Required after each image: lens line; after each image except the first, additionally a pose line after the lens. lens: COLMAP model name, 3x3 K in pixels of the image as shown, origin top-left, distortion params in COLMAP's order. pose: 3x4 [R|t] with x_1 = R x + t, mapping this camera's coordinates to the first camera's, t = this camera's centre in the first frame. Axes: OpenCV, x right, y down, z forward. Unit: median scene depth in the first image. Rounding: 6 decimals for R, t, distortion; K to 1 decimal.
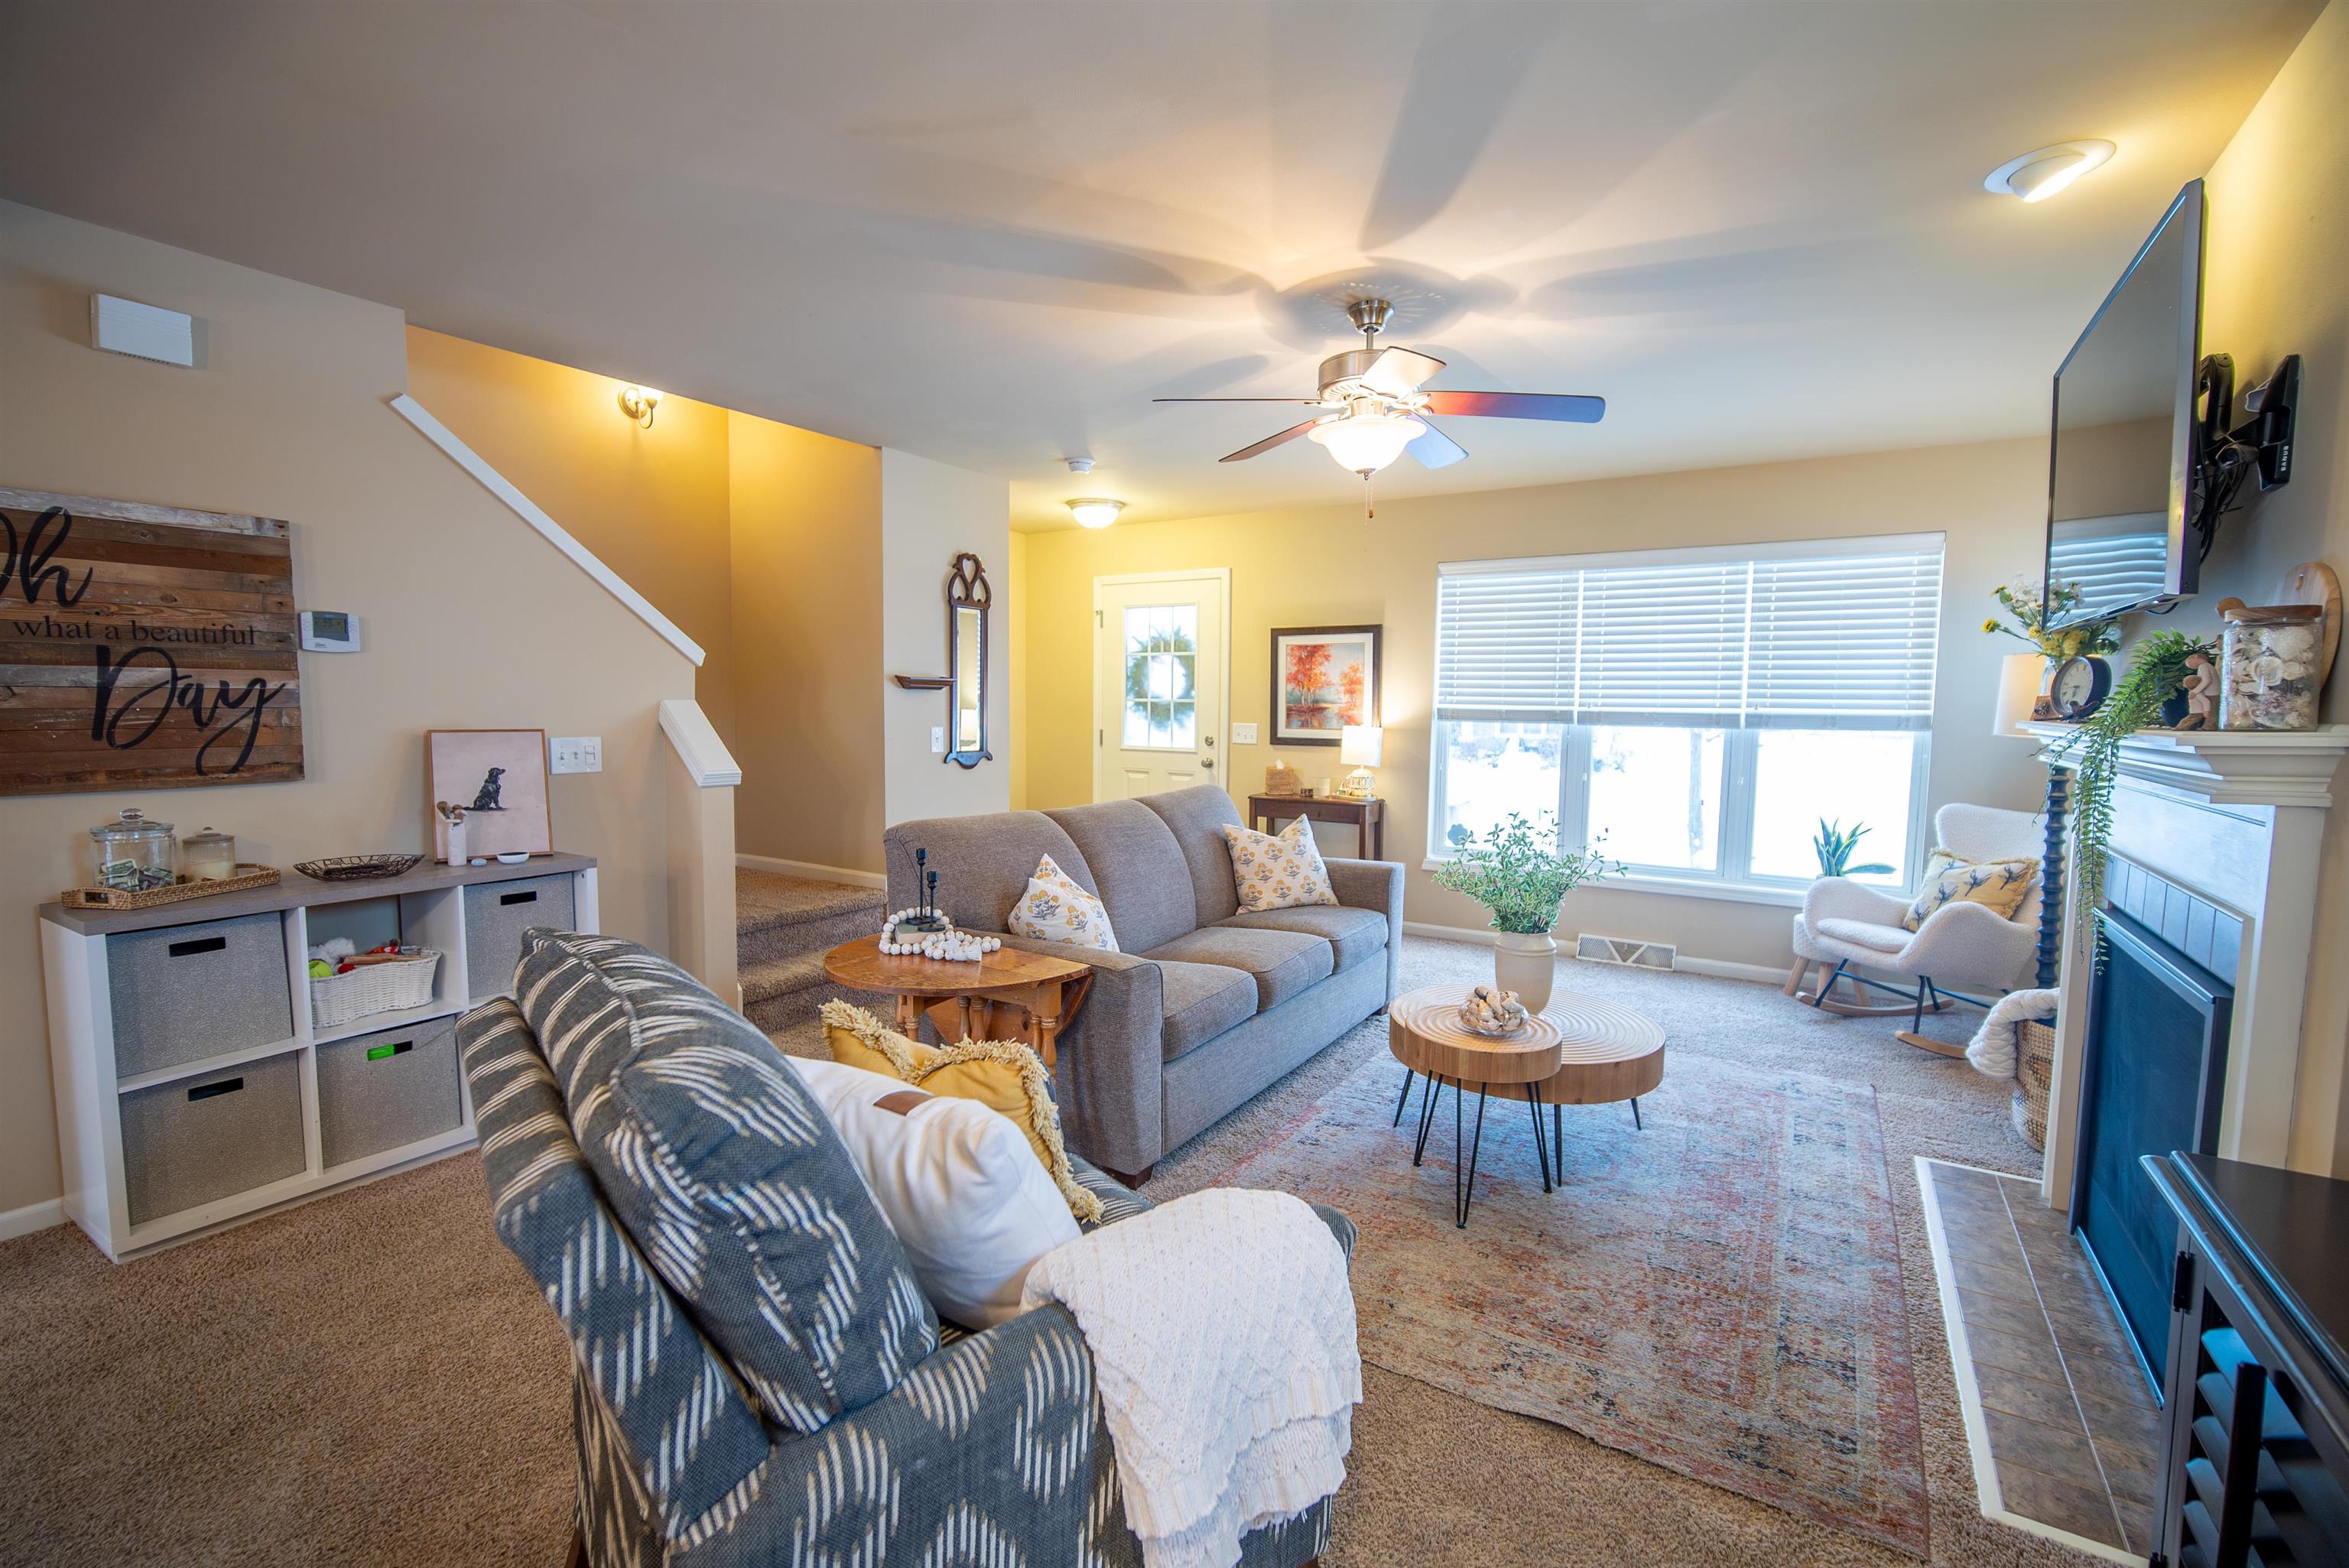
lens RADIAL K [[1017.6, 0, 1174.5], [0, 1017.6, 784.0], [0, 0, 1]] dist [-0.003947, 0.000734]
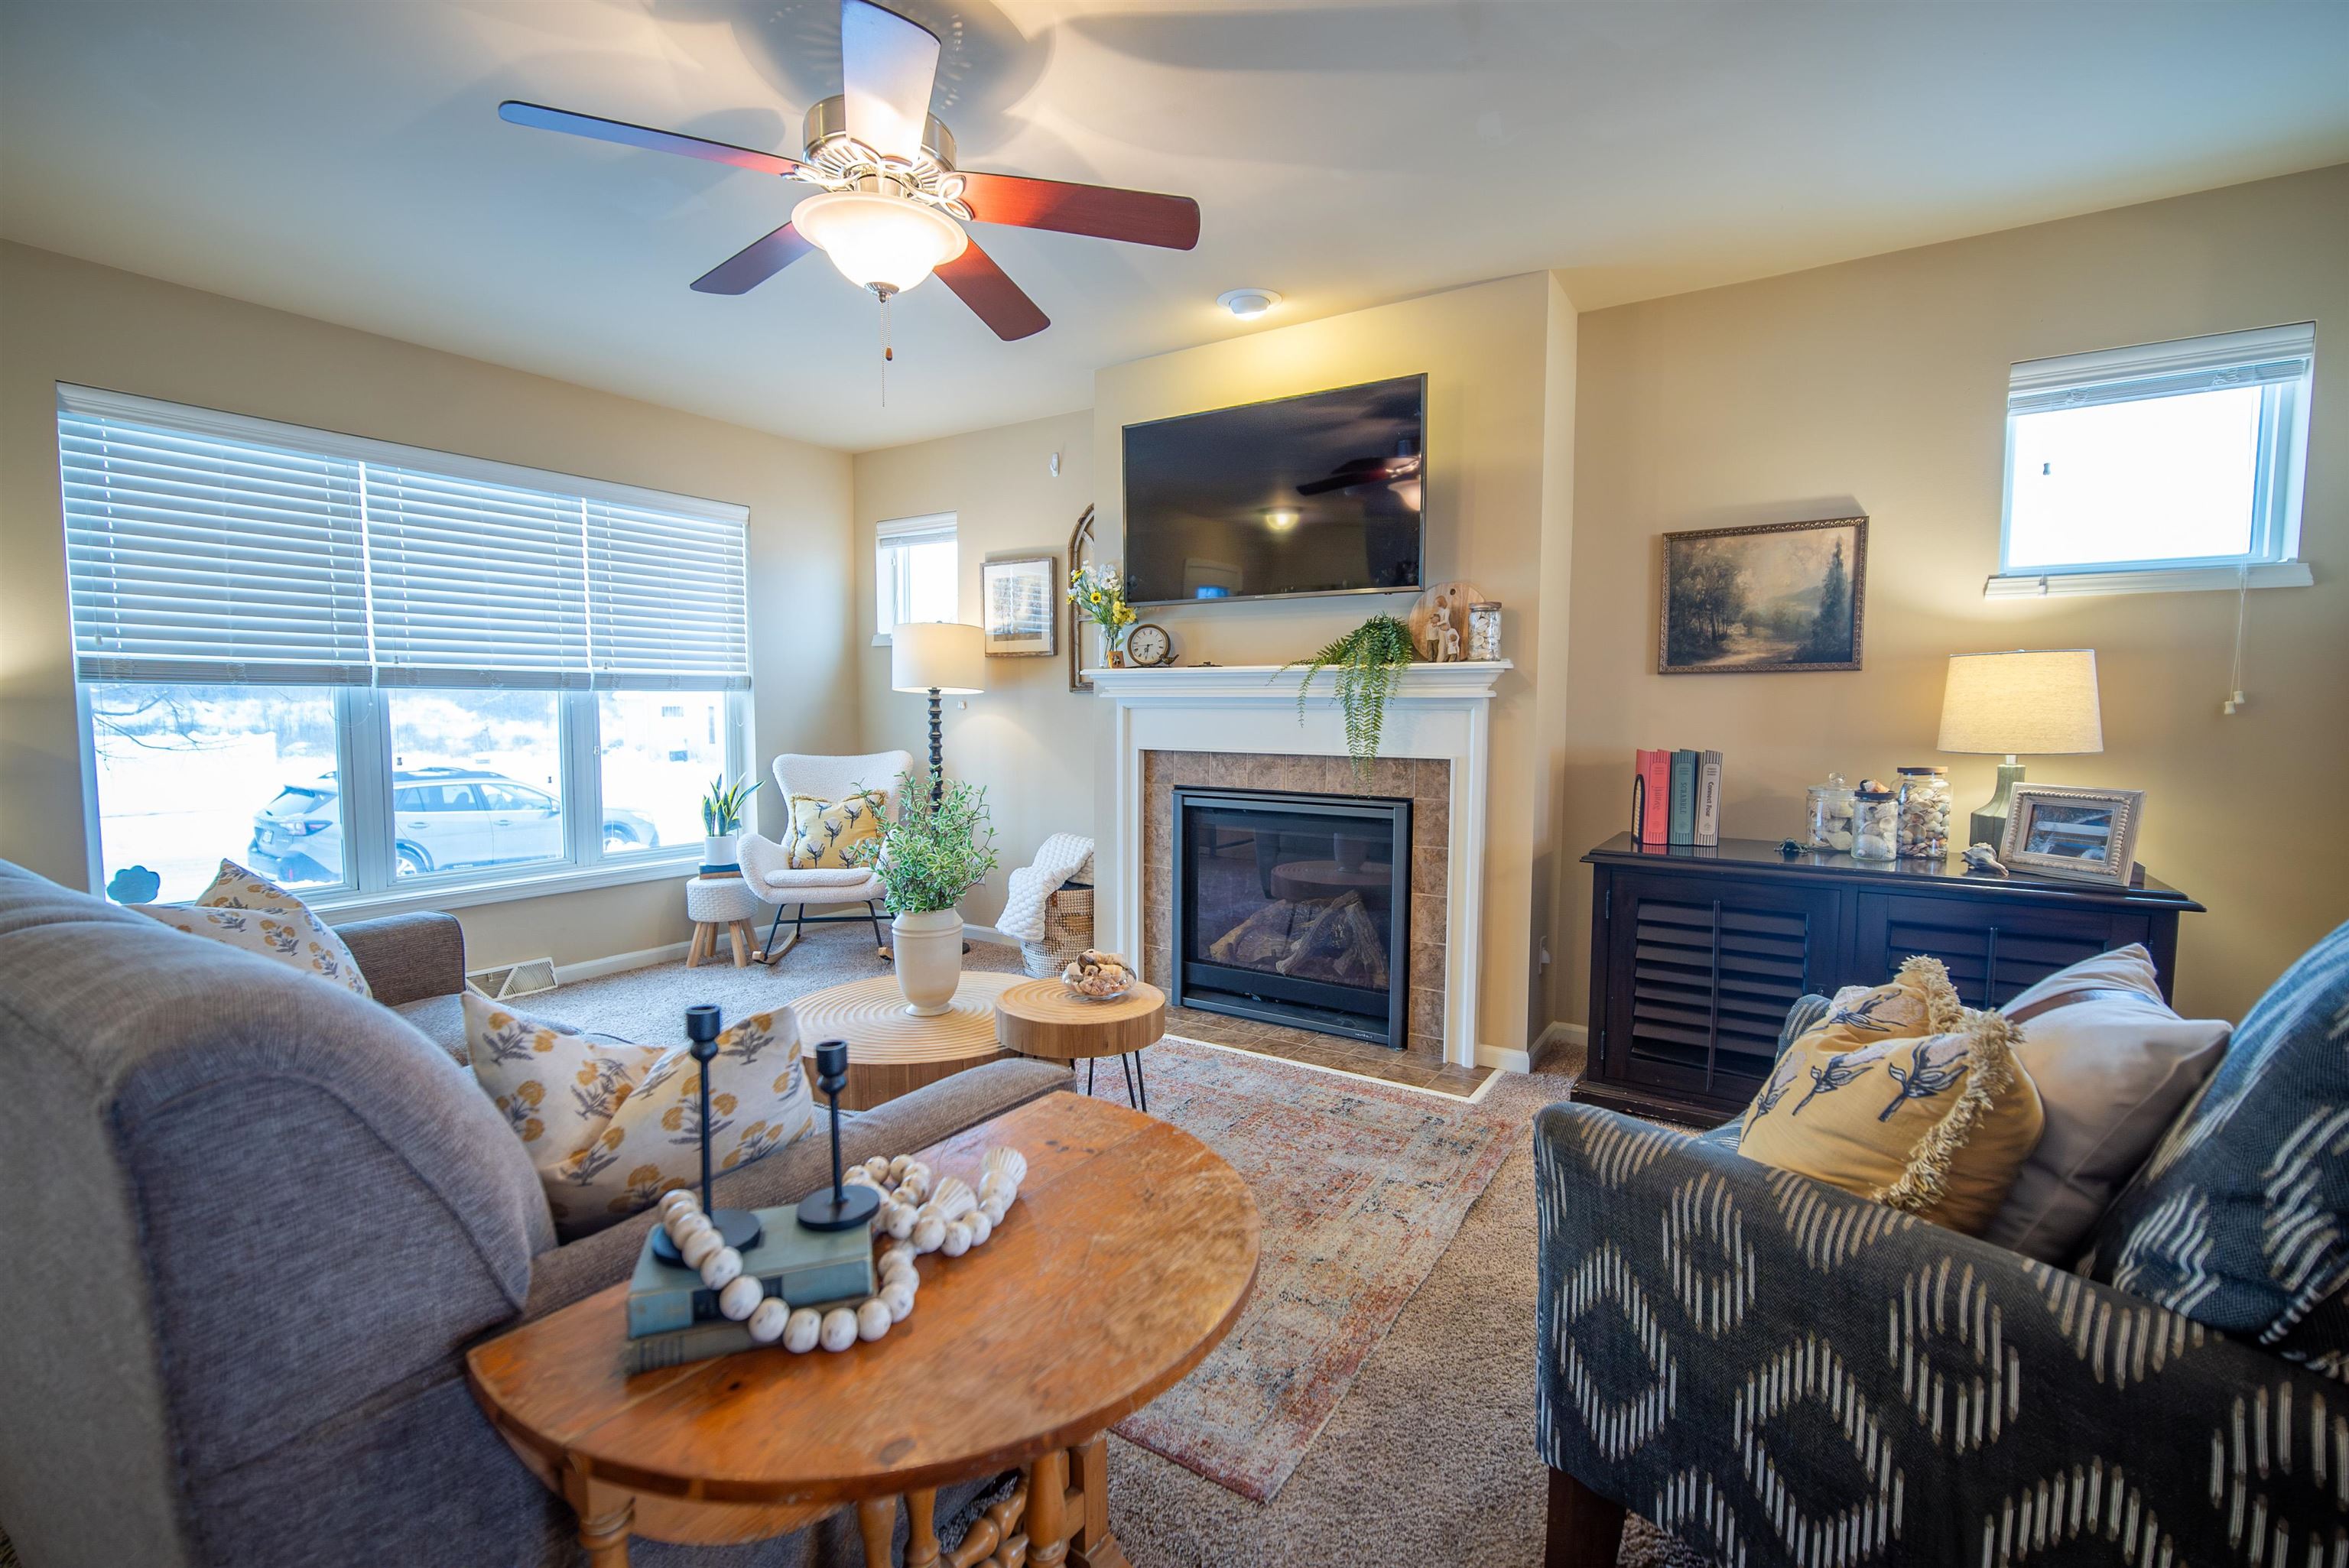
lens RADIAL K [[1021.5, 0, 1140.6], [0, 1021.5, 783.9], [0, 0, 1]] dist [0.024767, 0.000116]
pose [[0.008918, -0.089542, 0.995943, -0.332838], [0.081531, 0.992732, 0.088523, -0.014741], [-0.996631, 0.080411, 0.016153, 0.529000]]
